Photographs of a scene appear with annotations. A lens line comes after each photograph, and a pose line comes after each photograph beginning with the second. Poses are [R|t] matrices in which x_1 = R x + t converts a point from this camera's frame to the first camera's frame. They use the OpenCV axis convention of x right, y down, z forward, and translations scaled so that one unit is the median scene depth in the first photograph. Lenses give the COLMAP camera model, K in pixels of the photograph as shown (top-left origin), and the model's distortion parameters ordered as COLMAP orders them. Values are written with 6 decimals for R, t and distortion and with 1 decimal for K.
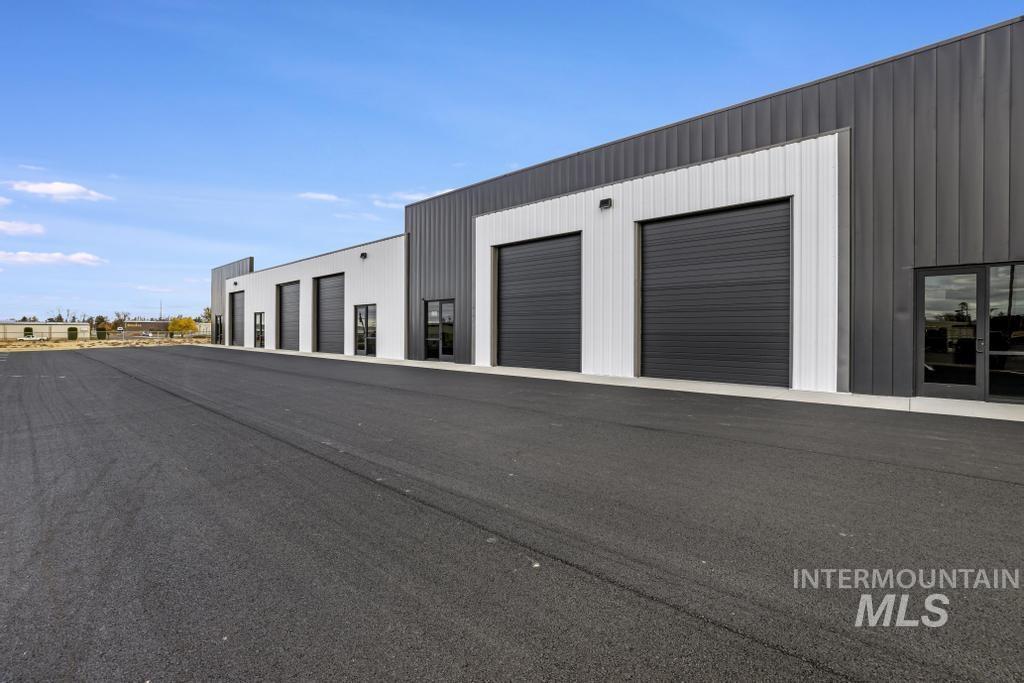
lens RADIAL K [[501.7, 0, 512.9], [0, 501.7, 340.1], [0, 0, 1]] dist [-0.026065, 0.000250]
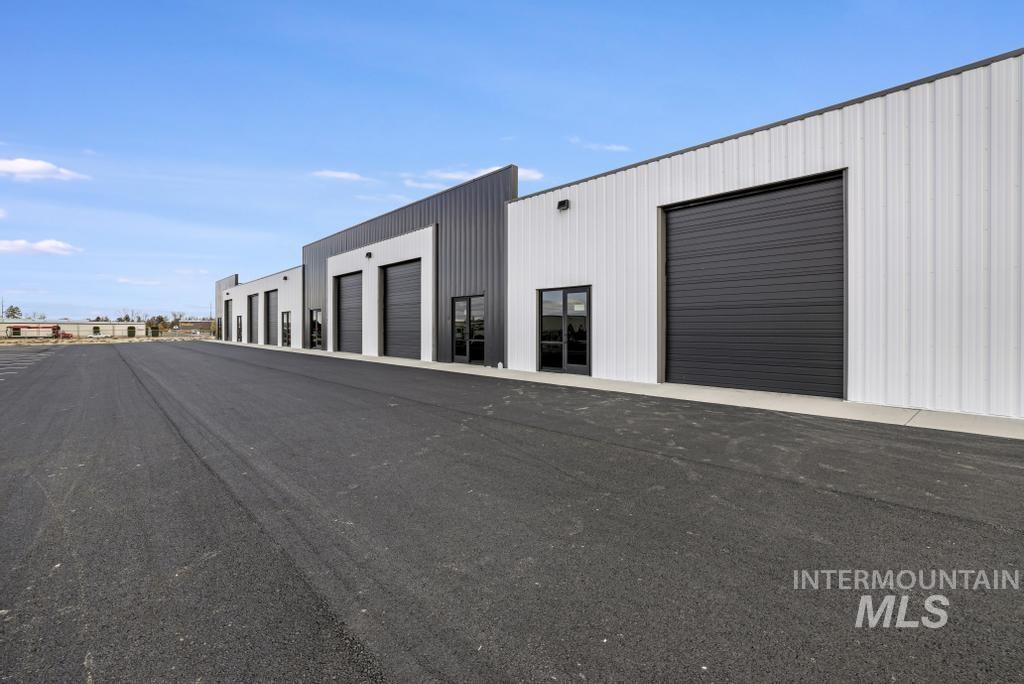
lens RADIAL K [[778.3, 0, 510.4], [0, 778.3, 348.8], [0, 0, 1]] dist [-0.074647, 0.018024]
pose [[0.958174, 0.007895, -0.286078, 0.391426], [-0.006673, 0.999964, 0.005247, 0.008368], [0.286109, -0.003119, 0.958192, -0.391002]]
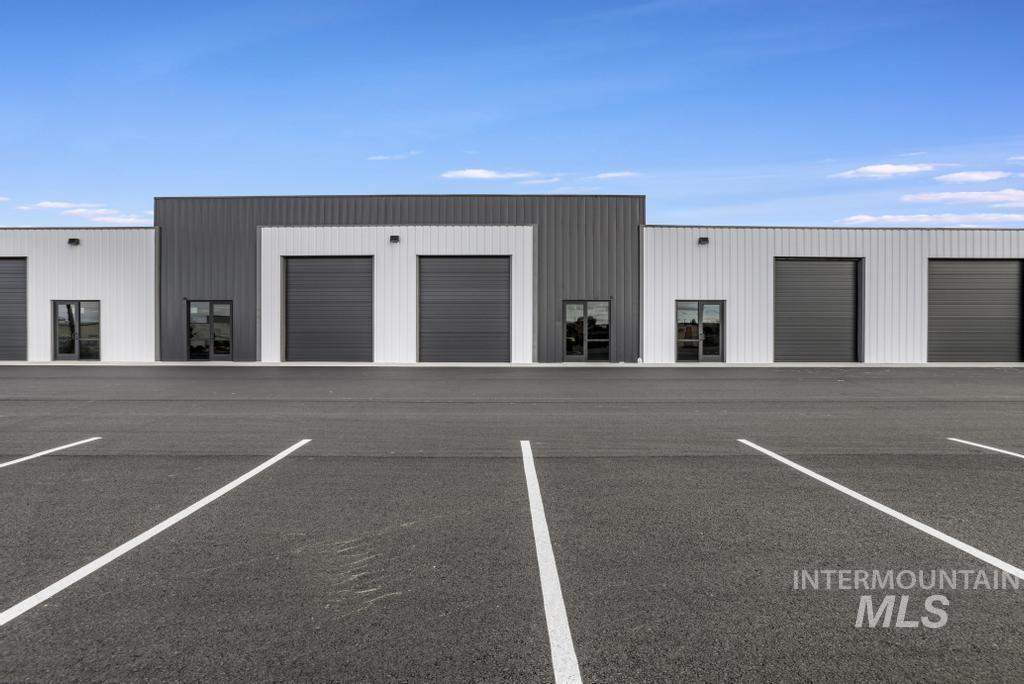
lens RADIAL K [[305.9, 0, 508.3], [0, 305.9, 334.1], [0, 0, 1]] dist [-0.016208, 0.000184]
pose [[0.707543, -0.008204, 0.706622, -0.159728], [0.013209, 0.999911, -0.001617, -0.002868], [-0.706546, 0.010477, 0.707589, 0.156108]]
